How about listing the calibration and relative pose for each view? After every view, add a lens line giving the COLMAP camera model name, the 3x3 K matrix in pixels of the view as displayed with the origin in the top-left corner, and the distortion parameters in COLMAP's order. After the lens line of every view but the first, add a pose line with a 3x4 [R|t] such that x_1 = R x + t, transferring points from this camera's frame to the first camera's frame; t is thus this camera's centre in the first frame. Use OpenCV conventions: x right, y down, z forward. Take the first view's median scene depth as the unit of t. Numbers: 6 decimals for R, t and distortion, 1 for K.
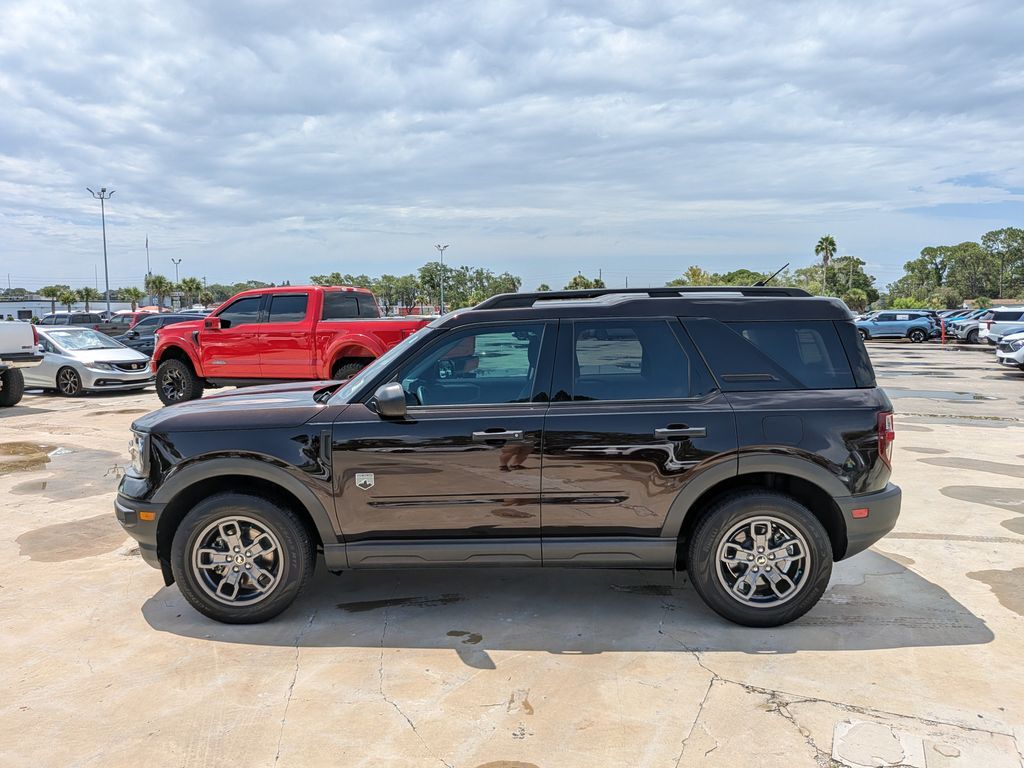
lens RADIAL K [[746.1, 0, 507.9], [0, 746.1, 392.7], [0, 0, 1]] dist [0.006534, -0.028215]
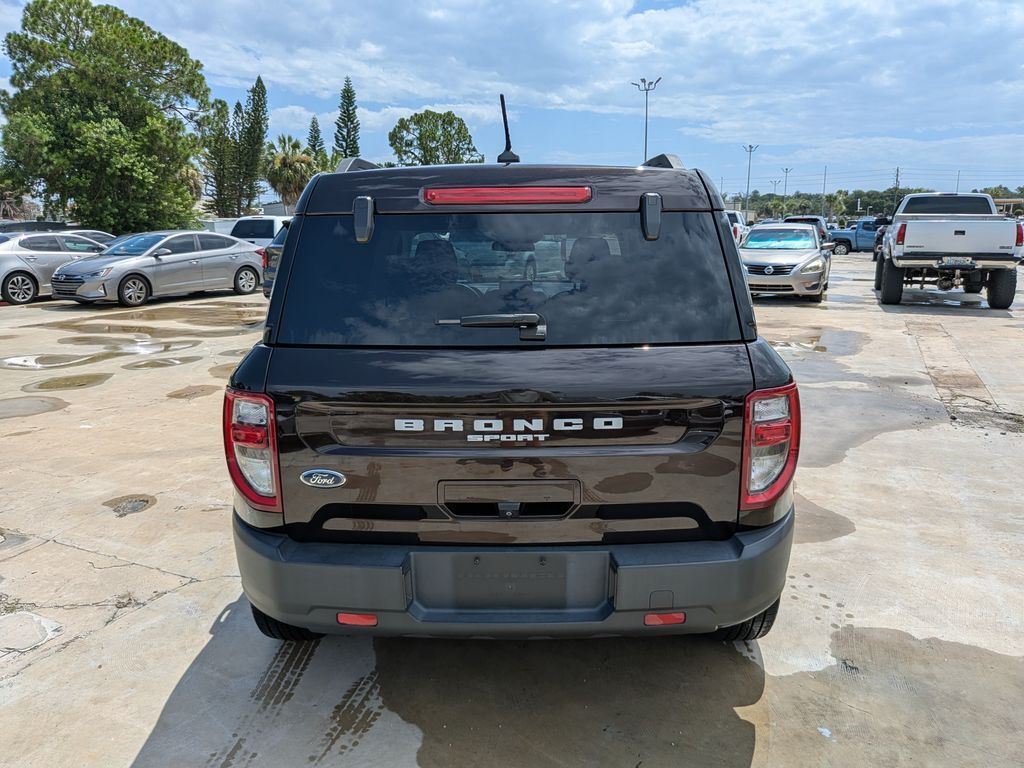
lens RADIAL K [[746.1, 0, 506.5], [0, 746.1, 377.5], [0, 0, 1]] dist [0.006534, -0.028215]
pose [[0.008063, 0.207309, -0.978242, 1.202216], [-0.096378, 0.973881, 0.205590, -0.128024], [0.995312, 0.092624, 0.027832, 1.361572]]
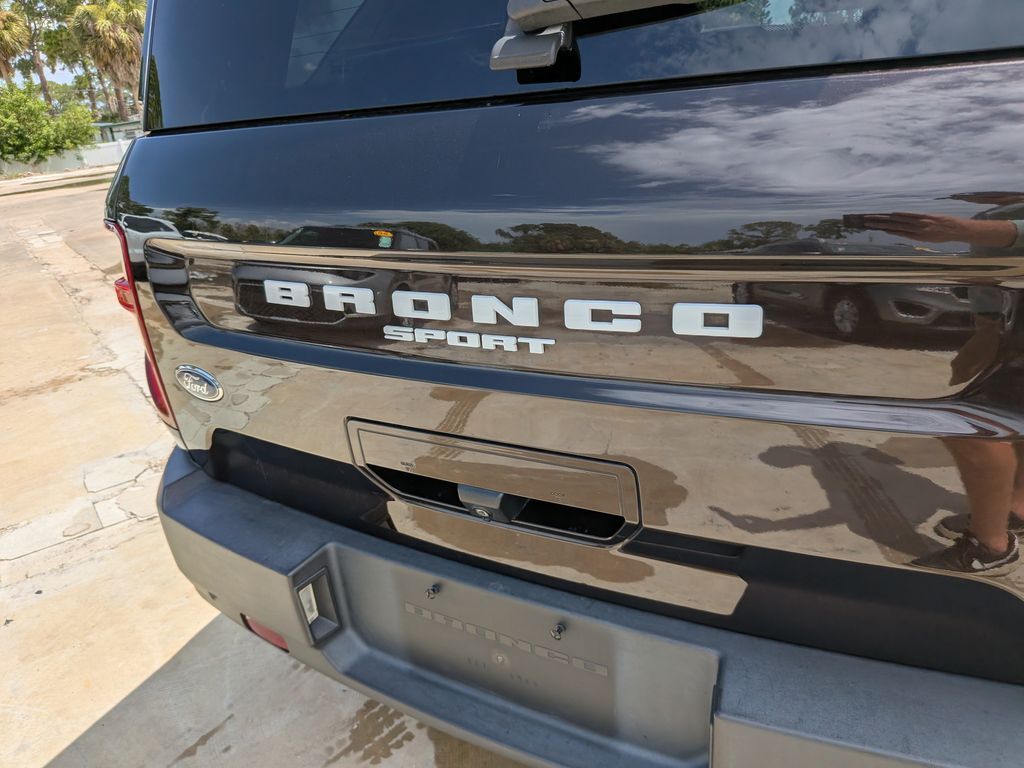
lens RADIAL K [[746.1, 0, 503.4], [0, 746.1, 390.8], [0, 0, 1]] dist [0.006534, -0.028215]
pose [[-0.482051, 0.374025, -0.792296, 0.824520], [0.003750, 0.905172, 0.425029, -0.046693], [0.876135, 0.201914, -0.437741, 1.501244]]
